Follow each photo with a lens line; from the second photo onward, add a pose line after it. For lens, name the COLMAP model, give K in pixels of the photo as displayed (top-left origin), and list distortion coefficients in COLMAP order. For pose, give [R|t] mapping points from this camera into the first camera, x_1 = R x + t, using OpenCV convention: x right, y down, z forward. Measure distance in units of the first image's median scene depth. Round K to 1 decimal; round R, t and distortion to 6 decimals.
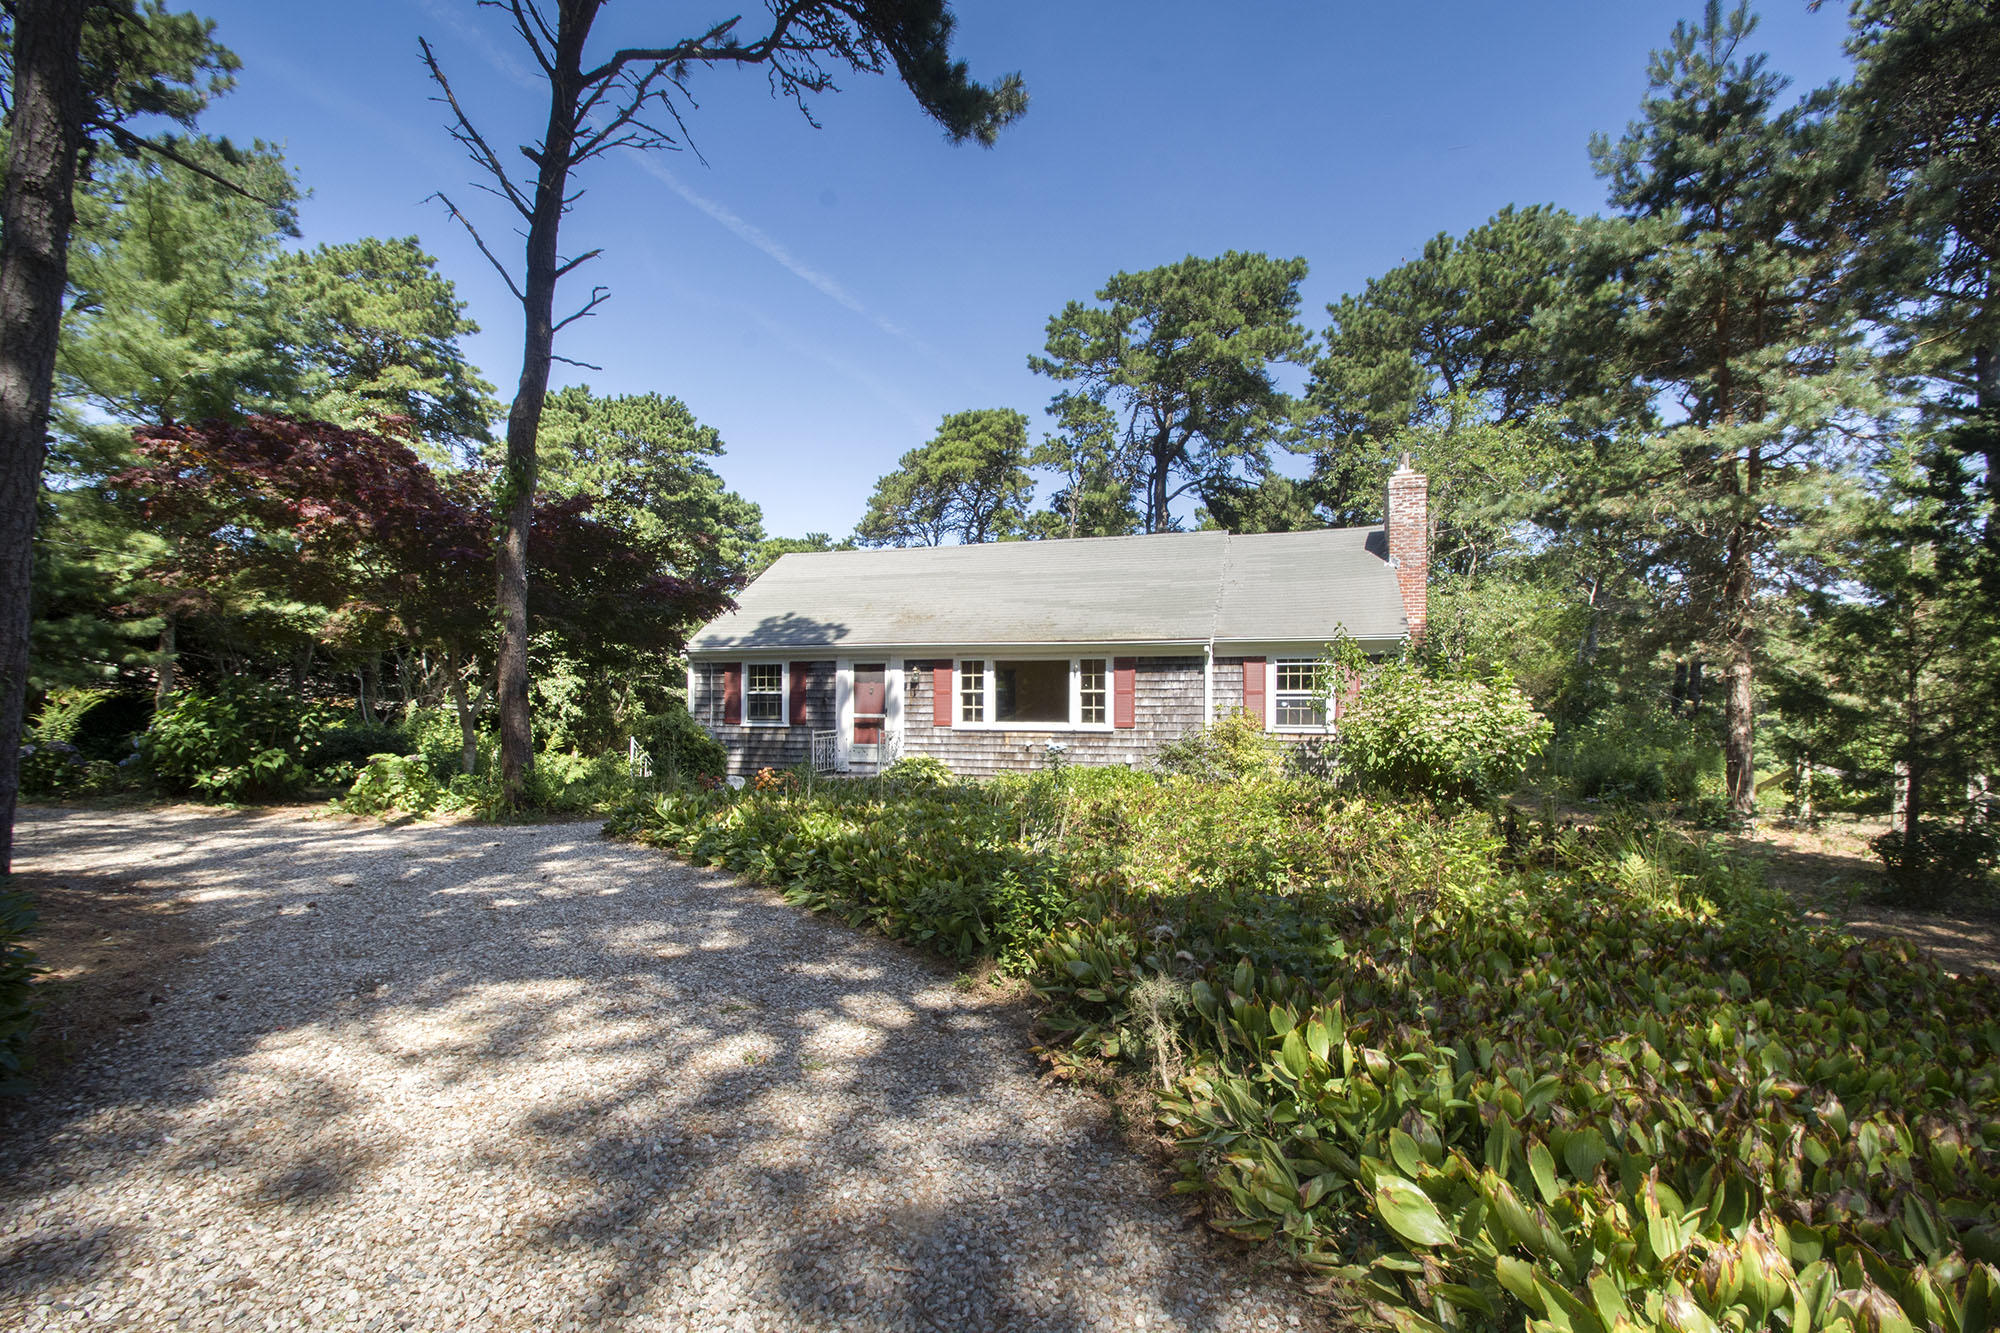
lens RADIAL K [[911.1, 0, 1027.7], [0, 911.1, 711.4], [0, 0, 1]] dist [0.029695, -0.021115]
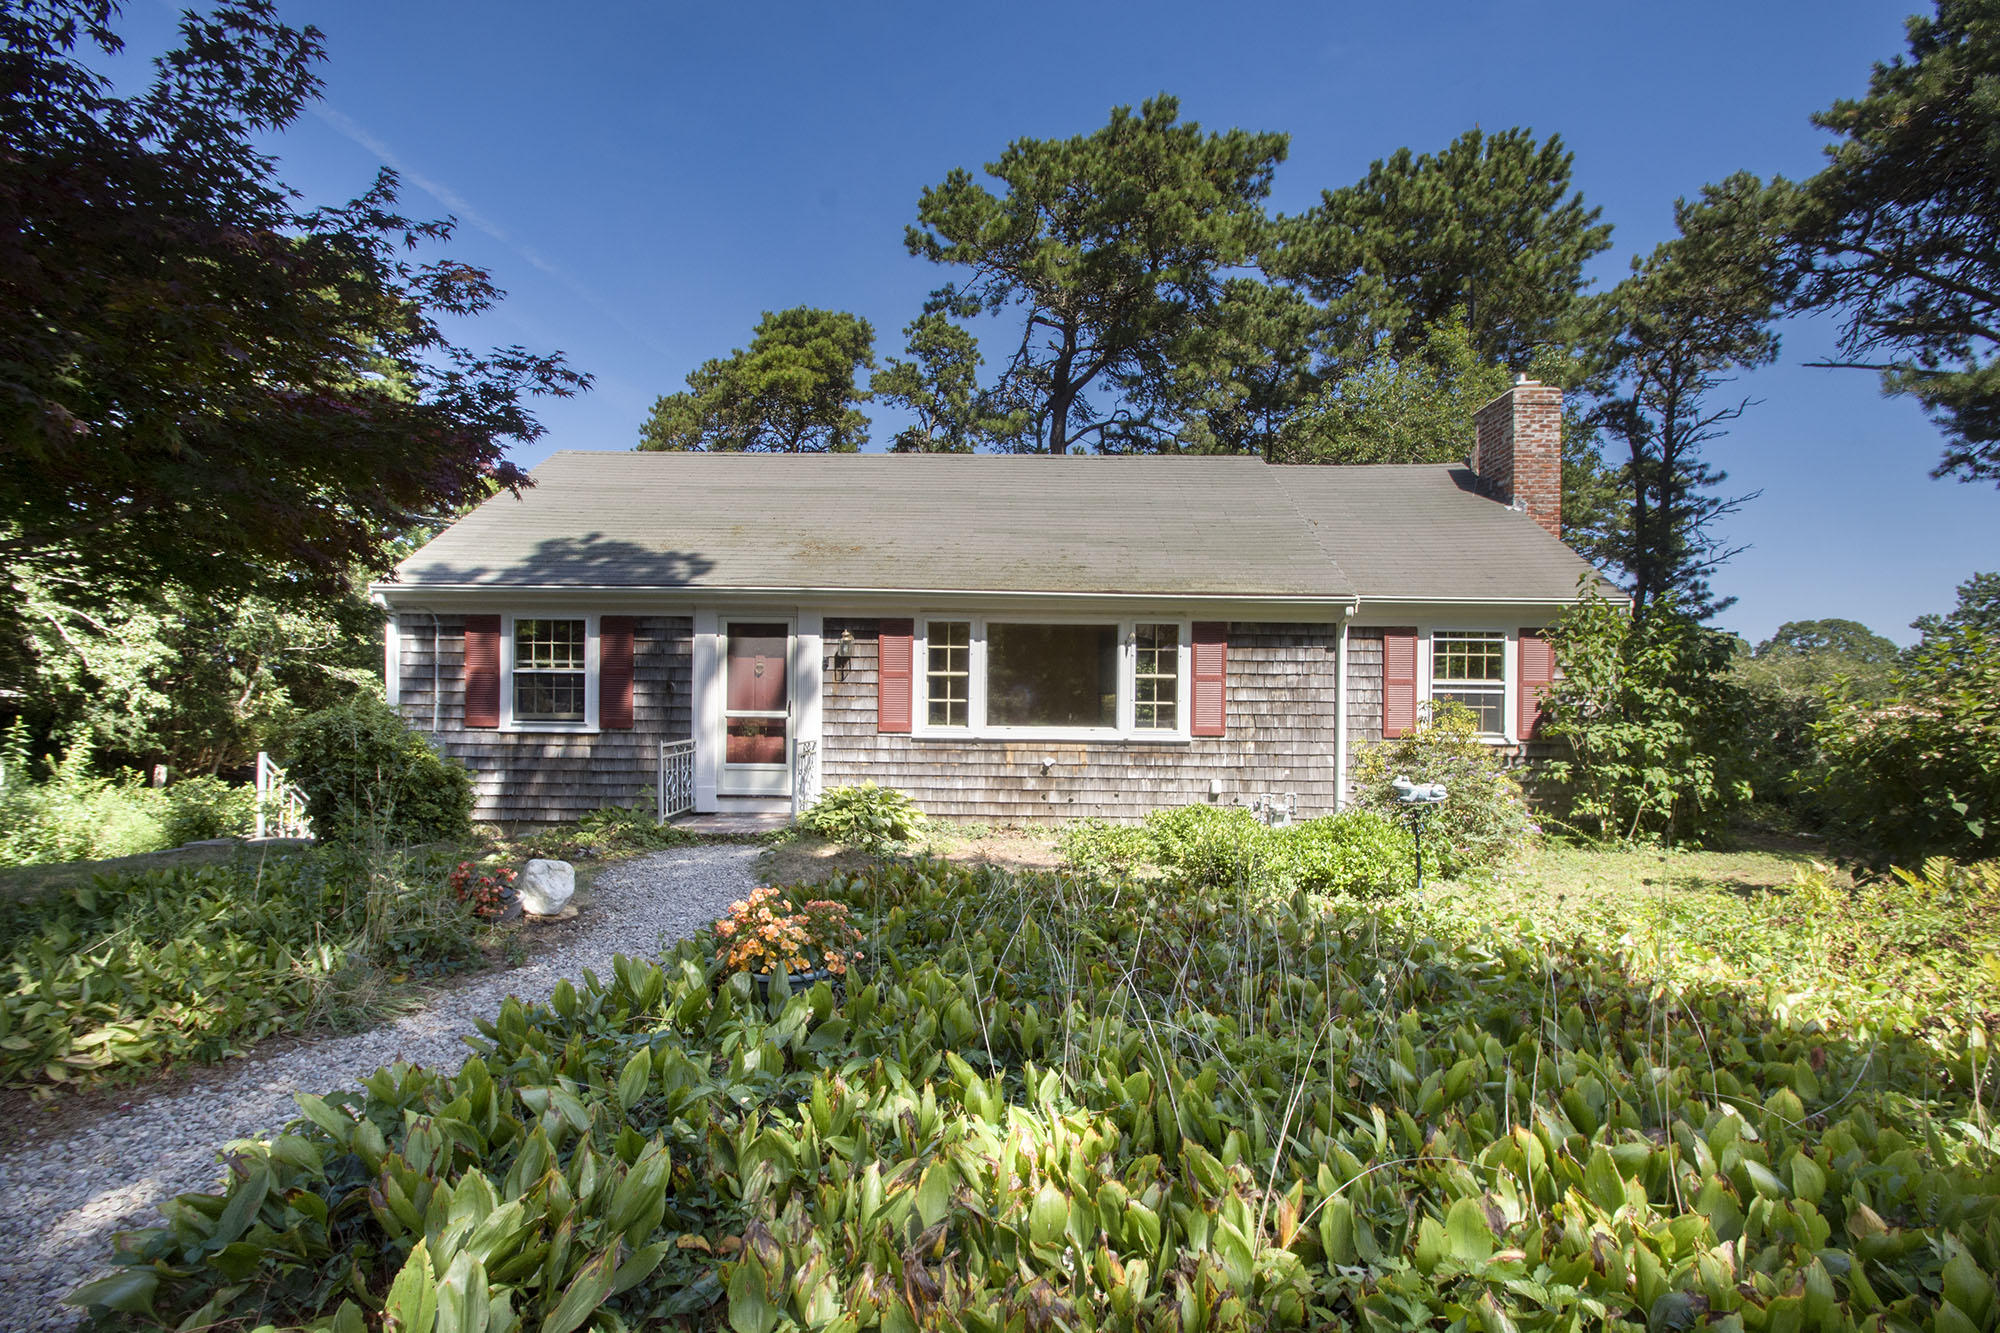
lens RADIAL K [[911.1, 0, 1027.7], [0, 911.1, 711.4], [0, 0, 1]] dist [0.029695, -0.021115]
pose [[0.961043, 0.006223, 0.276330, -0.169538], [-0.007530, 0.999965, 0.003669, -0.000145], [-0.276297, -0.005607, 0.961056, 0.403555]]
